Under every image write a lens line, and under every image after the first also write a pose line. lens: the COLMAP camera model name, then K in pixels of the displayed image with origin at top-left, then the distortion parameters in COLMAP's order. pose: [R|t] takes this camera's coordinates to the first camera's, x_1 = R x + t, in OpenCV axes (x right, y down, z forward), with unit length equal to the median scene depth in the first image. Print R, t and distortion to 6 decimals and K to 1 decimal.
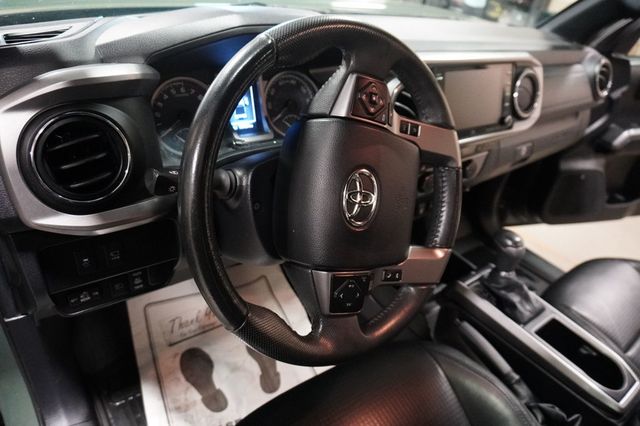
lens RADIAL K [[446.2, 0, 320.0], [0, 446.2, 213.0], [0, 0, 1]] dist [-0.007314, 0.001362]
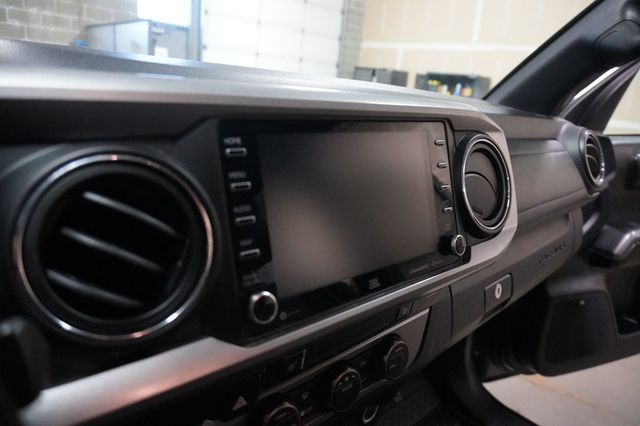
lens RADIAL K [[446.2, 0, 320.0], [0, 446.2, 213.0], [0, 0, 1]] dist [-0.007314, 0.001362]
pose [[0.993490, -0.081159, 0.079940, 0.191803], [0.099393, 0.960434, -0.260170, -0.102084], [-0.055661, 0.266422, 0.962248, 0.433565]]
